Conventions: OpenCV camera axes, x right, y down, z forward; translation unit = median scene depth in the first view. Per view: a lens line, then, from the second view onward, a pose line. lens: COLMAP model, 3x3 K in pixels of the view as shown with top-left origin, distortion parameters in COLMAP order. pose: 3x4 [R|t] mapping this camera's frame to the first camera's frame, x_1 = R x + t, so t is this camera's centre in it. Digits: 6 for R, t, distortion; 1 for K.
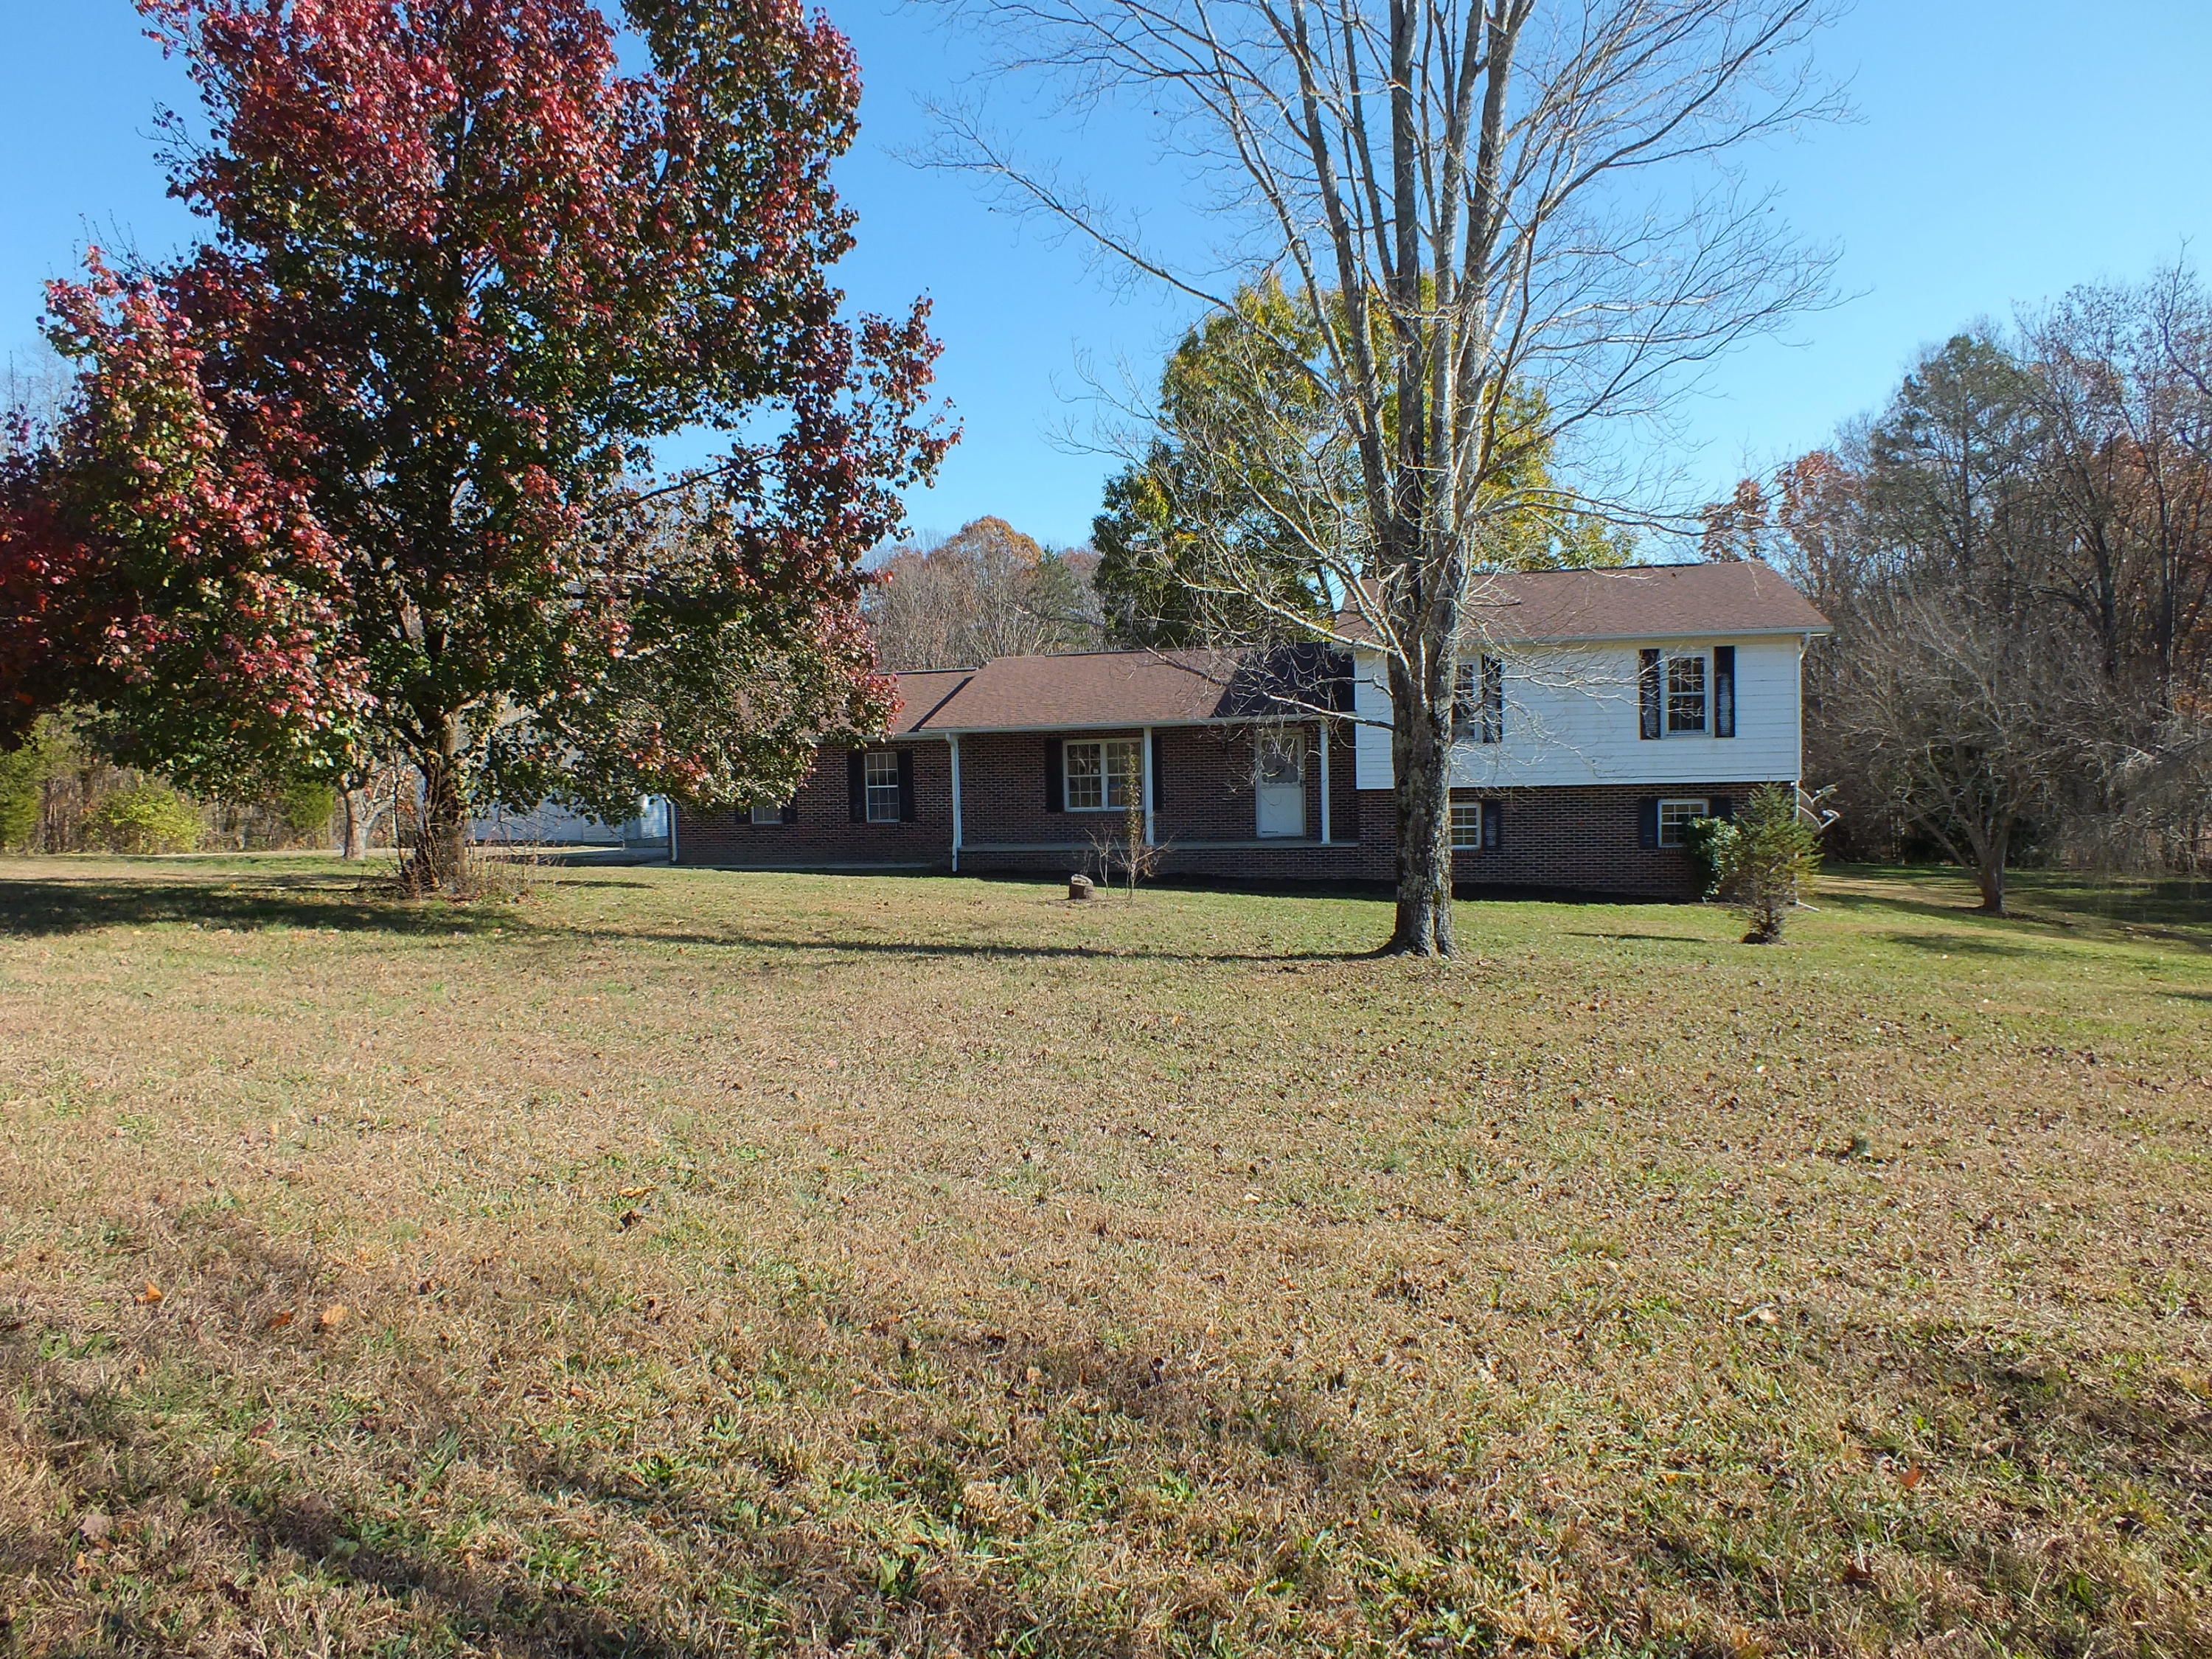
lens RADIAL K [[1422.6, 0, 1107.8], [0, 1422.6, 841.6], [0, 0, 1]] dist [-0.058664, 0.002149]
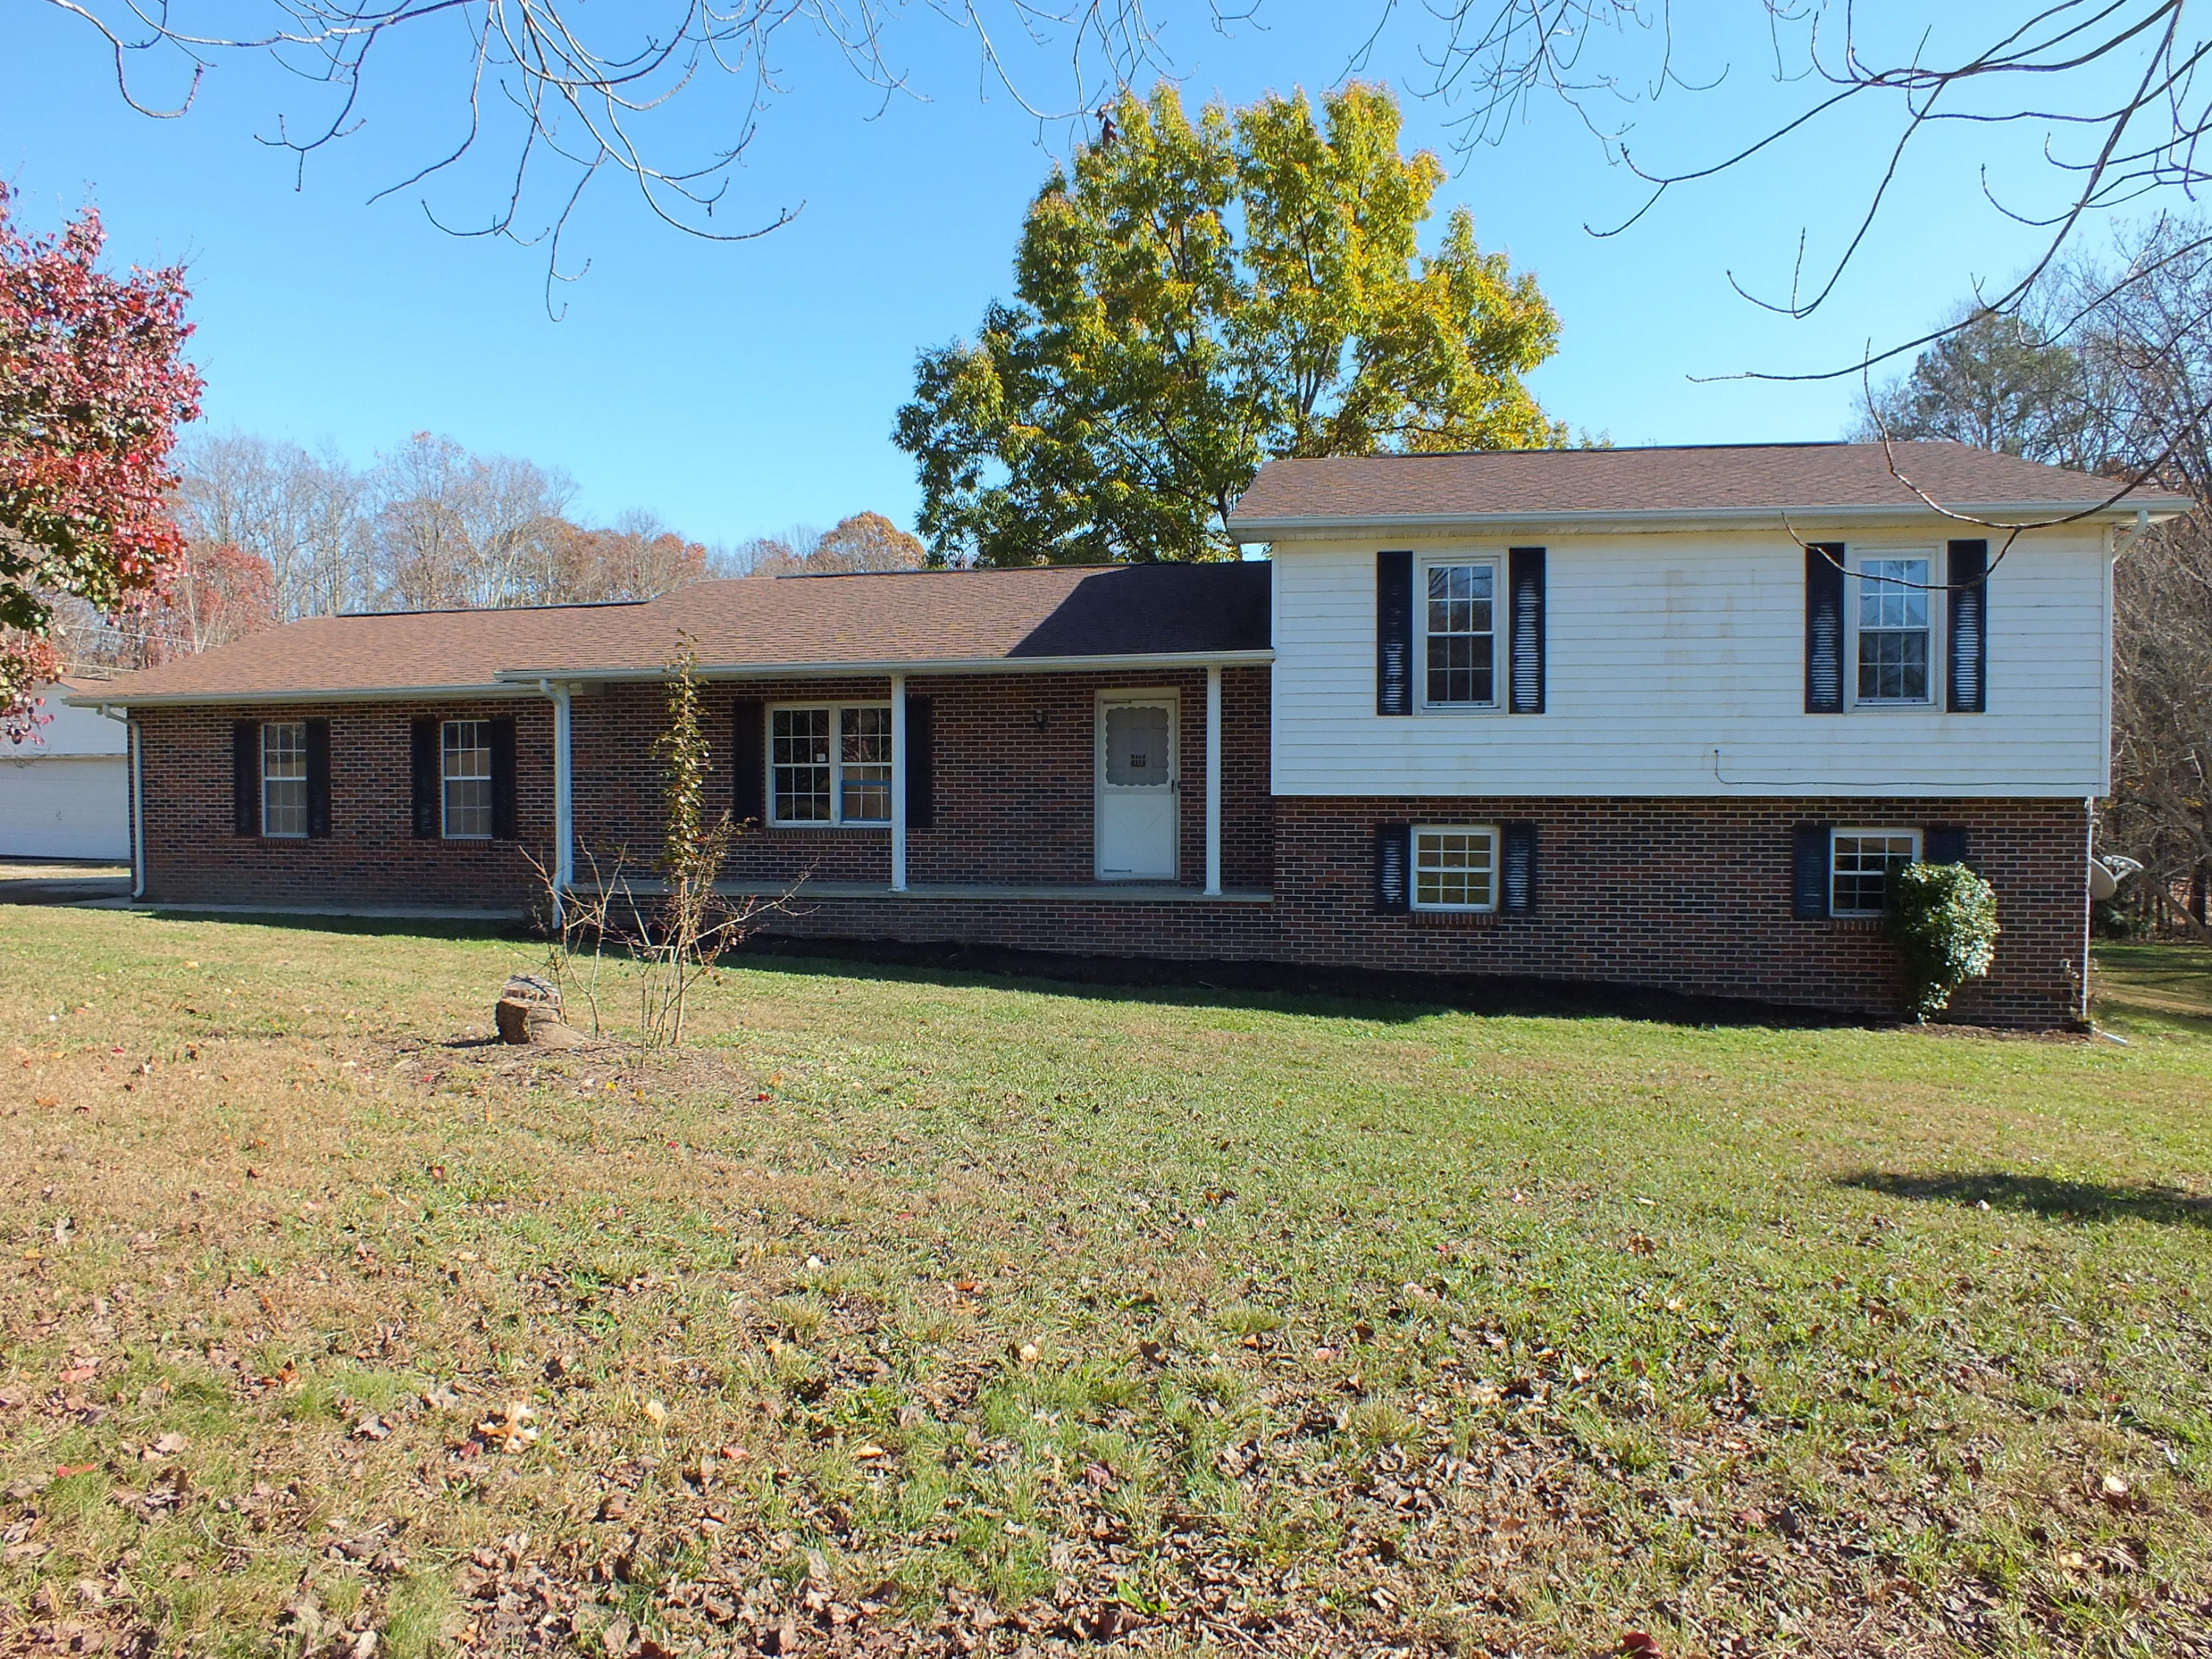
lens RADIAL K [[1422.6, 0, 1107.8], [0, 1422.6, 841.6], [0, 0, 1]] dist [-0.058664, 0.002149]
pose [[0.997768, 0.026334, 0.061365, 0.081659], [-0.024702, 0.999325, -0.027208, -0.003201], [-0.062040, 0.025631, 0.997744, 0.471335]]
